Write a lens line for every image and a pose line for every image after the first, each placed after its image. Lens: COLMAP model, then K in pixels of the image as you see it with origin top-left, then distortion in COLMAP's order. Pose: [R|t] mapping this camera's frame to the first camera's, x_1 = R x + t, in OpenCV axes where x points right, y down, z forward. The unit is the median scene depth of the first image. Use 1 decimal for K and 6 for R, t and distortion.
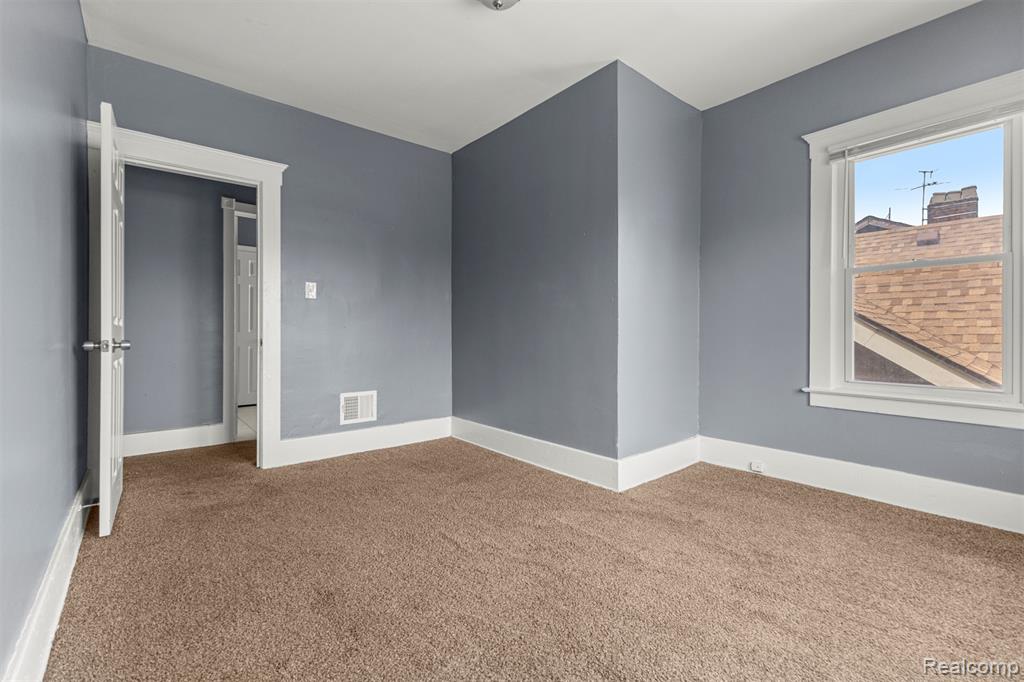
lens RADIAL K [[444.6, 0, 512.4], [0, 444.6, 334.0], [0, 0, 1]] dist [0.004405, -0.000022]
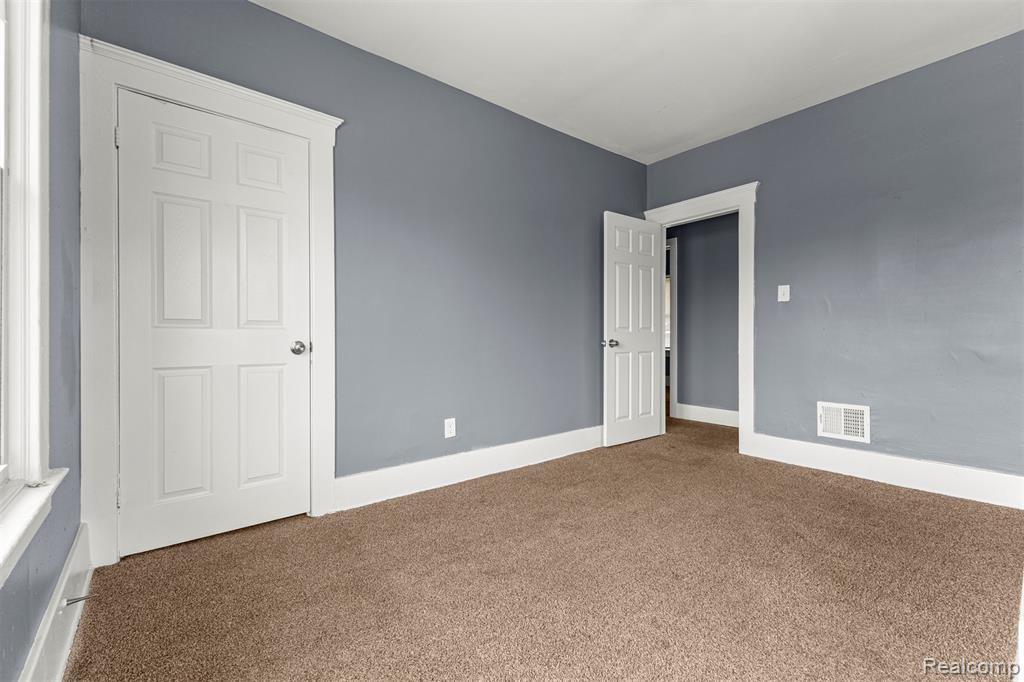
lens RADIAL K [[444.6, 0, 512.4], [0, 444.6, 334.0], [0, 0, 1]] dist [0.004405, -0.000022]
pose [[-0.024126, -0.006272, -0.999689, 0.588360], [0.000154, 0.999980, -0.006277, 0.000445], [0.999709, -0.000306, -0.024124, 0.421844]]
